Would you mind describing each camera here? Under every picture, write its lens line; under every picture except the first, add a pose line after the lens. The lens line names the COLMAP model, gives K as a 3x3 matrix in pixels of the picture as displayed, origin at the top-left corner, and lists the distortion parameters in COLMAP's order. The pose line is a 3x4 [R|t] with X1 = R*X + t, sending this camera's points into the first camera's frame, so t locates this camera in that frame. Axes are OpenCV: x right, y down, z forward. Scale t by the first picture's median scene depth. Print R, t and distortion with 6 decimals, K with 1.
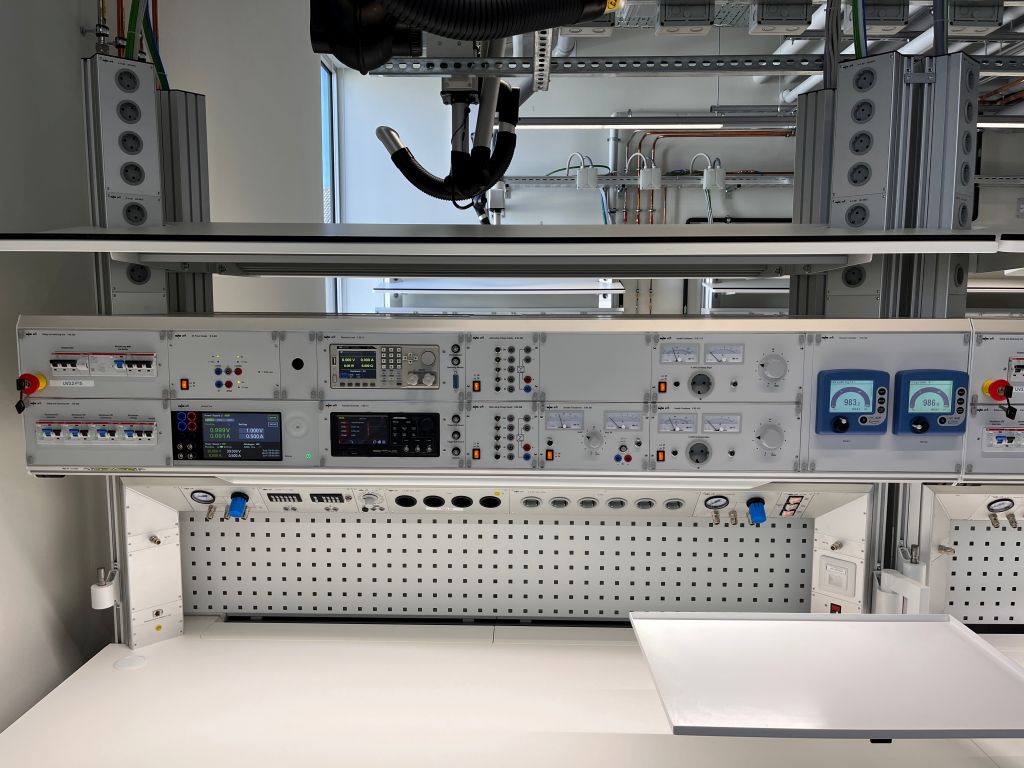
lens RADIAL K [[766.8, 0, 507.7], [0, 766.8, 376.0], [0, 0, 1]] dist [0.027910, -0.022842]
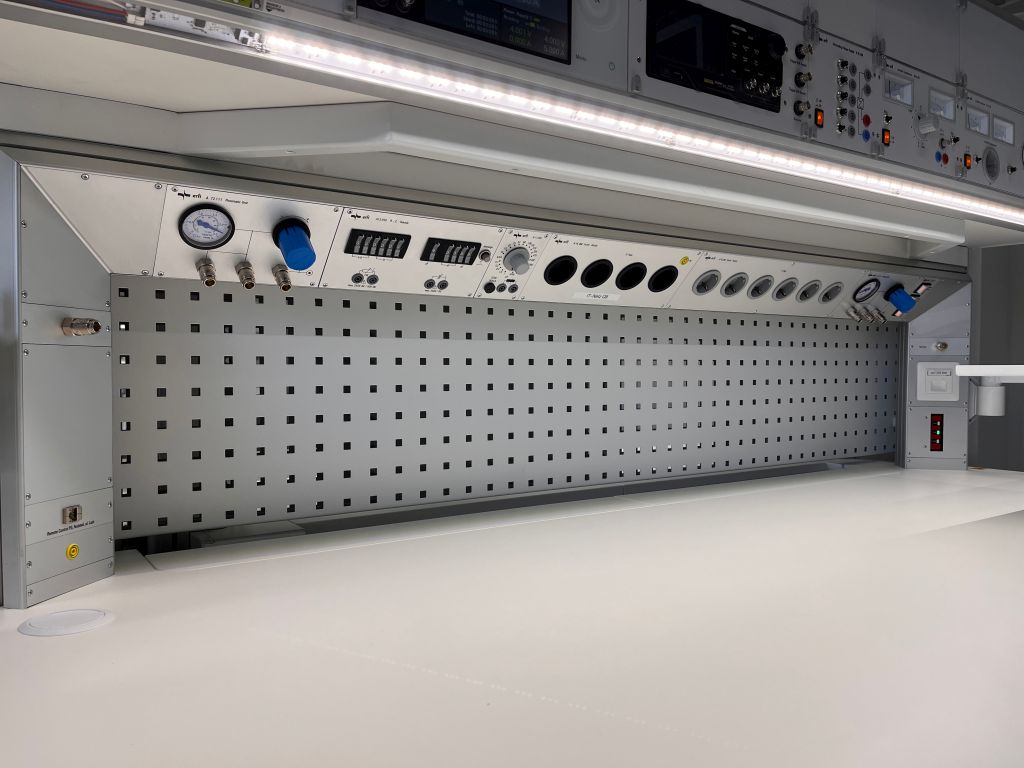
lens RADIAL K [[766.8, 0, 511.8], [0, 766.8, 382.9], [0, 0, 1]] dist [0.027910, -0.022842]
pose [[0.823884, -0.020418, 0.566390, -0.586311], [0.056574, 0.997322, -0.046341, 0.320805], [-0.563927, 0.070223, 0.822833, 0.623519]]
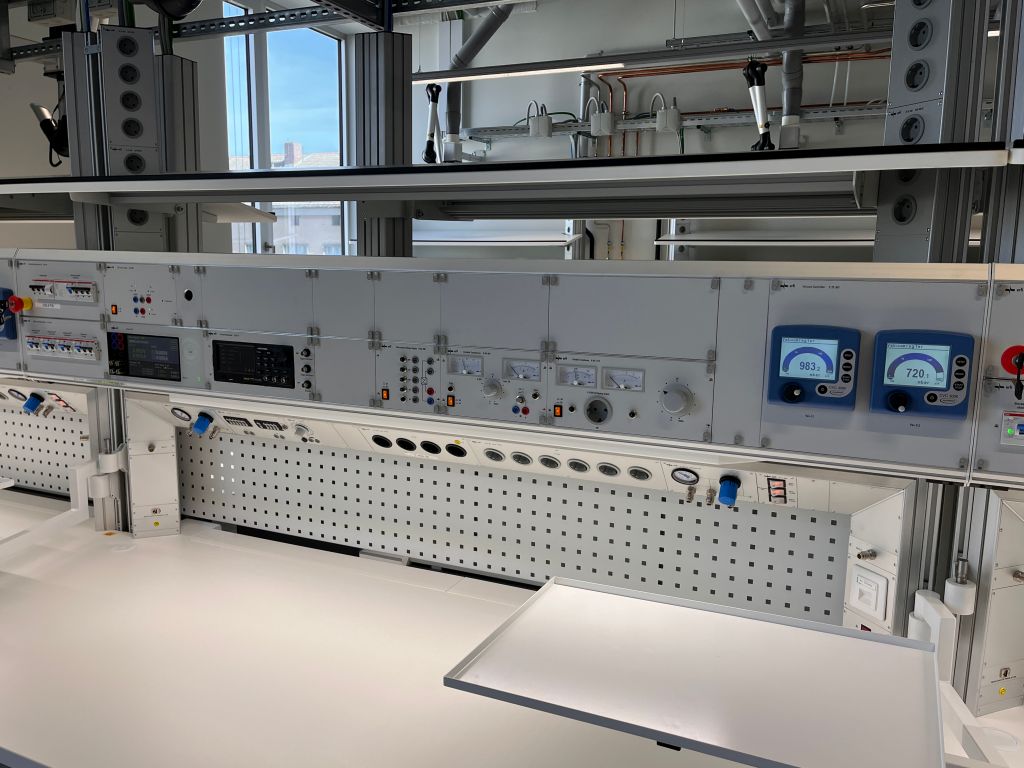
lens RADIAL K [[899.9, 0, 475.3], [0, 899.9, 409.3], [0, 0, 1]] dist [0.042614, 0.002918]
pose [[0.903697, 0.081920, -0.420262, 0.543267], [-0.045681, 0.994371, 0.095600, 0.003794], [0.425728, -0.067196, 0.902353, -0.010791]]
